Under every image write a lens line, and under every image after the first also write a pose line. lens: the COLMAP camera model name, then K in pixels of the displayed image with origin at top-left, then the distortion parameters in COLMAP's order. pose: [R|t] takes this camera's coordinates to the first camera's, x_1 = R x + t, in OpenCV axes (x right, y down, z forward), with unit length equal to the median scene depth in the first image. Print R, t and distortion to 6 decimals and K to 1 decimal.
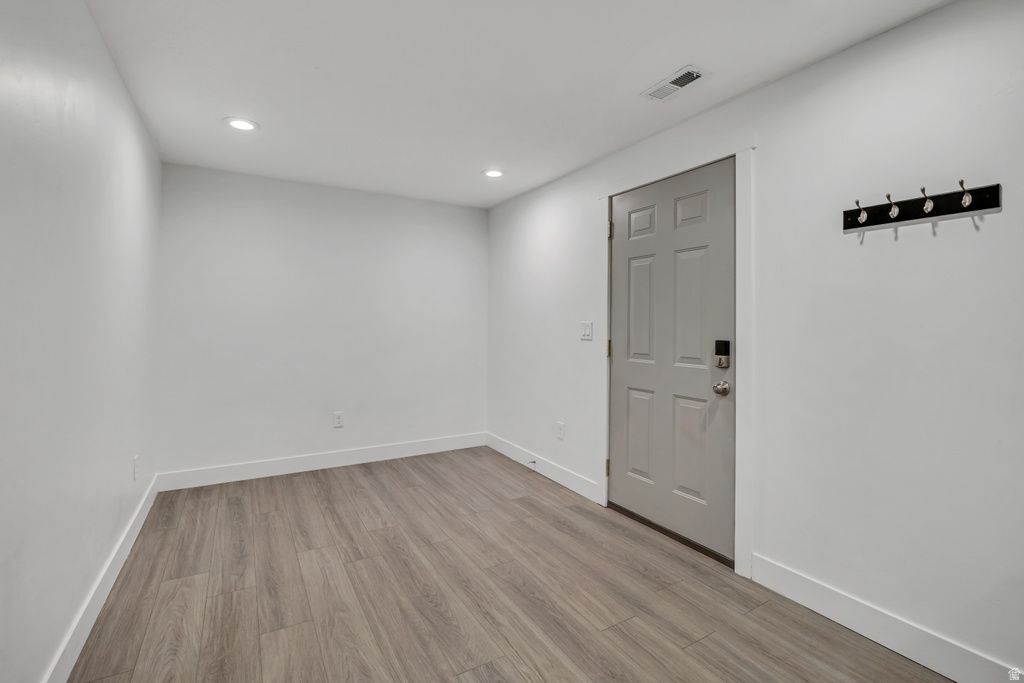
lens RADIAL K [[468.9, 0, 508.1], [0, 468.9, 333.5], [0, 0, 1]] dist [-0.027456, -0.000163]
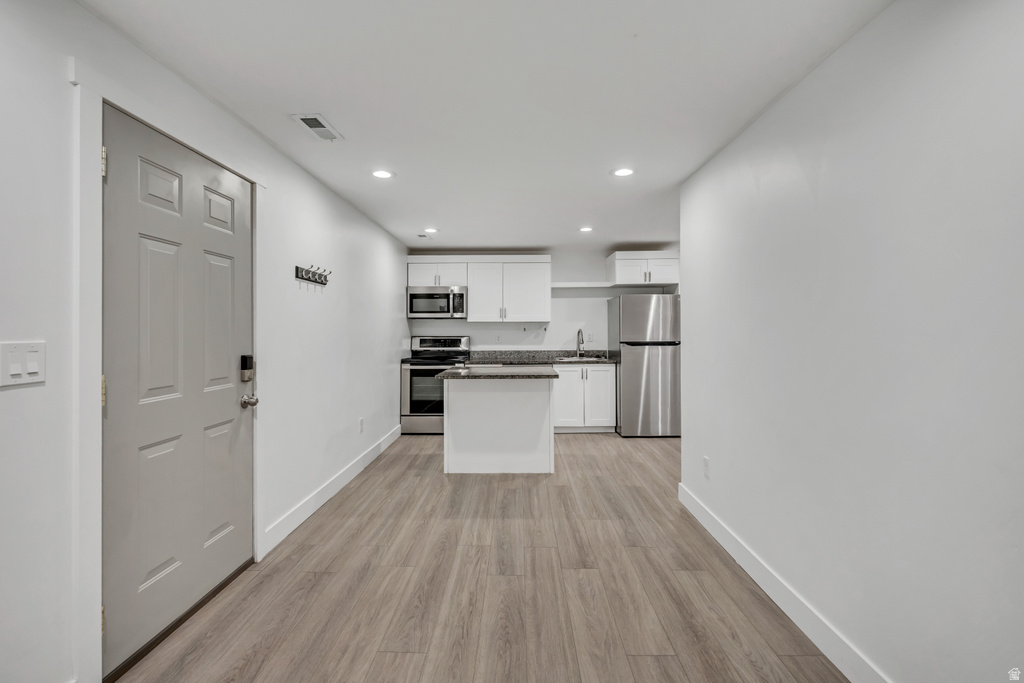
lens RADIAL K [[468.9, 0, 506.4], [0, 468.9, 336.7], [0, 0, 1]] dist [-0.027456, -0.000163]
pose [[-0.857343, -0.014637, 0.514537, -0.640714], [0.001899, 0.999499, 0.031597, -0.065250], [-0.514741, 0.028066, -0.856886, 1.785049]]
